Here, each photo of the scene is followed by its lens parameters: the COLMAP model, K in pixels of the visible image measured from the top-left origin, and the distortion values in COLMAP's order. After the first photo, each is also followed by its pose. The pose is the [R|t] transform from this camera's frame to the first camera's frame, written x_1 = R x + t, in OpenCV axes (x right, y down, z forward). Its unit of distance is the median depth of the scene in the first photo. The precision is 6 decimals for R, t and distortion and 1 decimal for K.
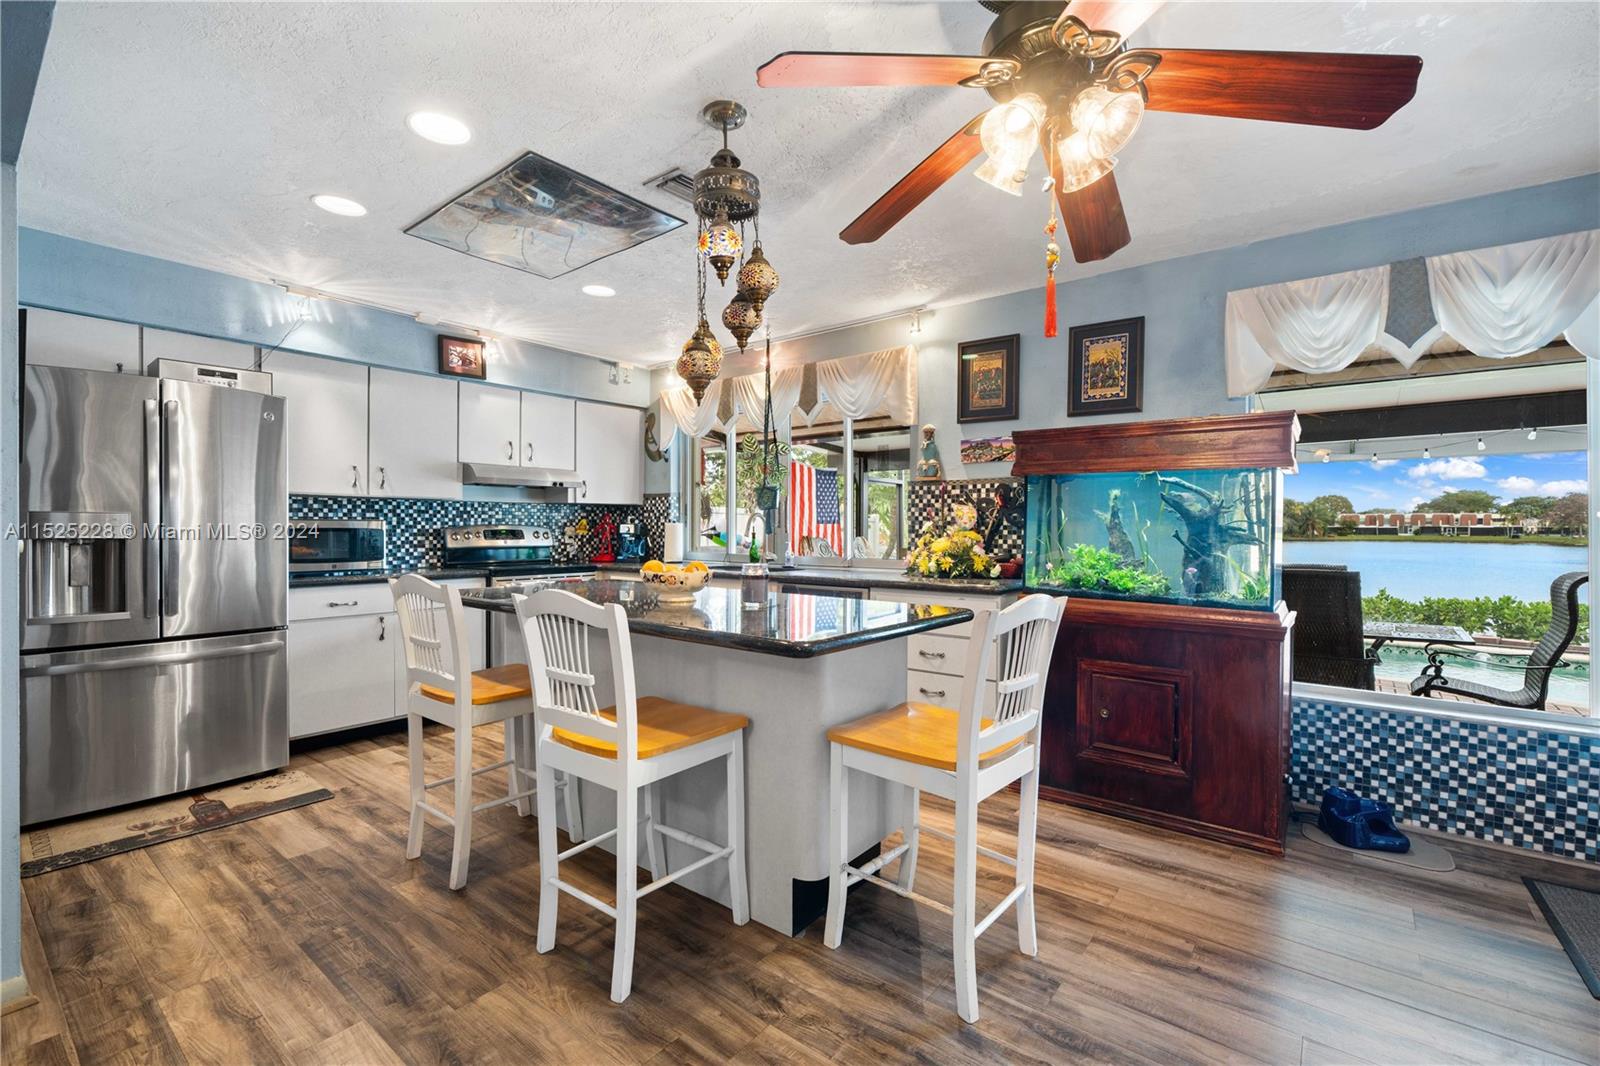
lens RADIAL K [[708.4, 0, 793.5], [0, 708.4, 527.9], [0, 0, 1]] dist [0.005790, 0.000874]
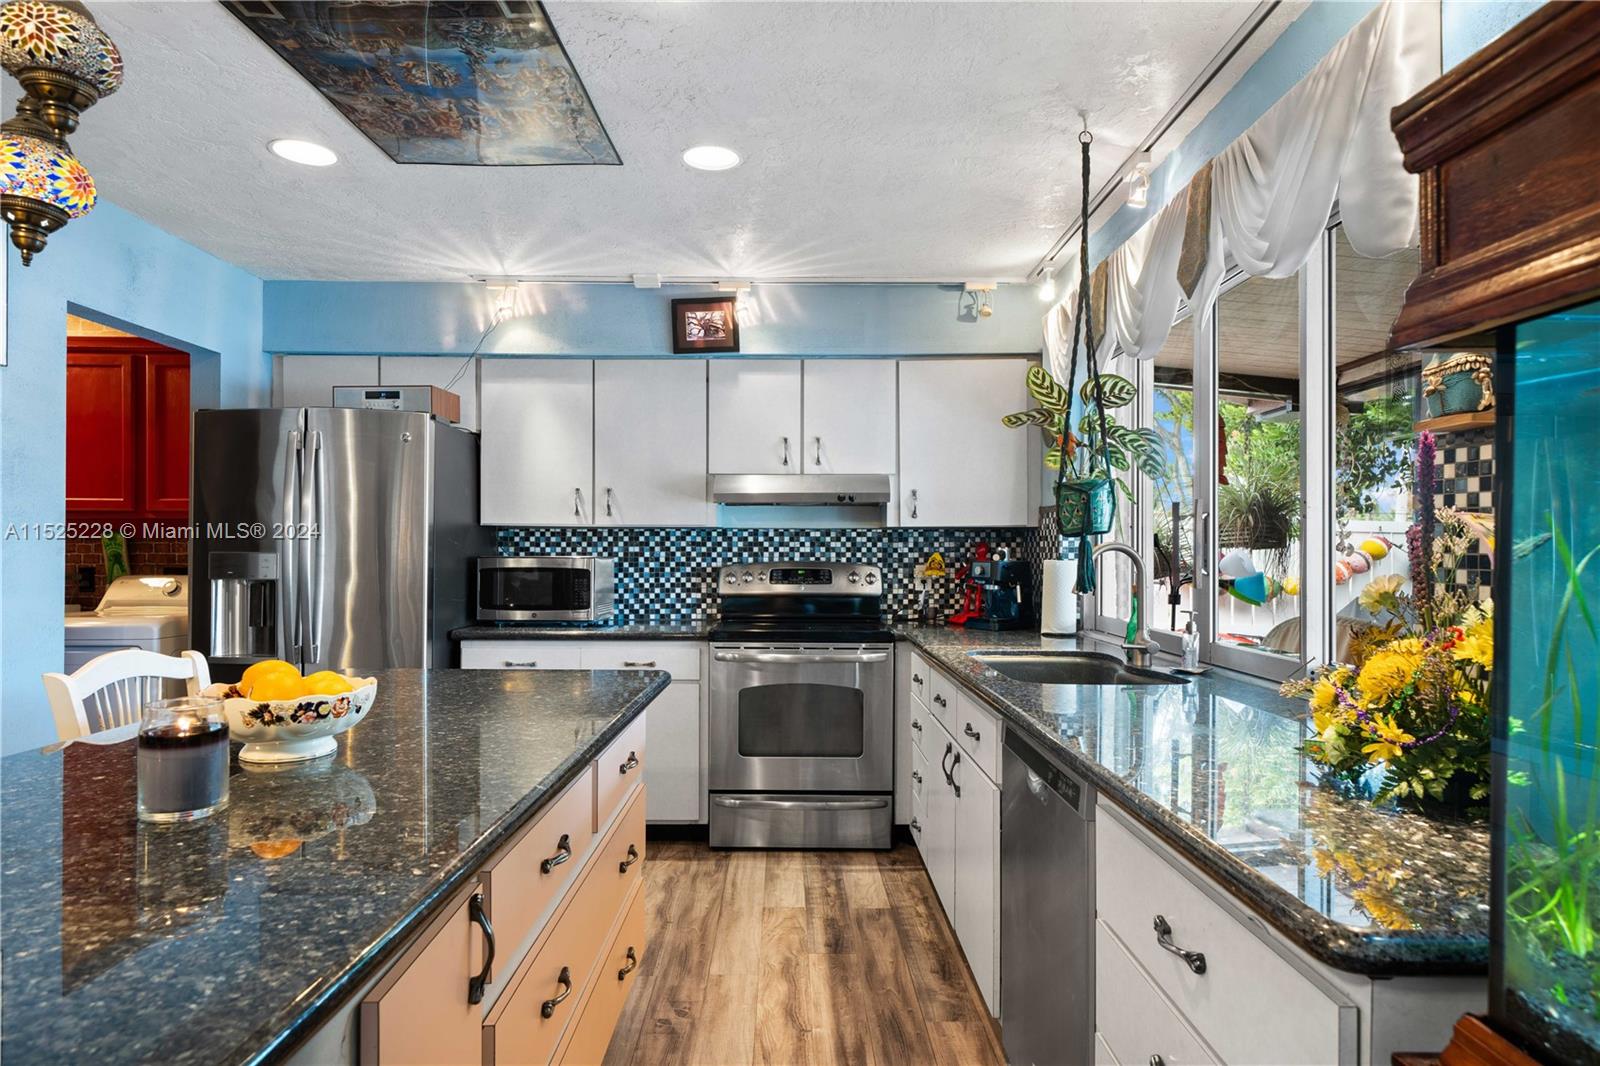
lens RADIAL K [[888.3, 0, 797.2], [0, 888.3, 546.2], [0, 0, 1]] dist [-0.000711, -0.000537]
pose [[0.622309, -0.004149, -0.782761, 0.277870], [-0.001547, 0.999977, -0.006530, -0.015393], [0.782771, 0.005275, 0.622288, 0.523567]]
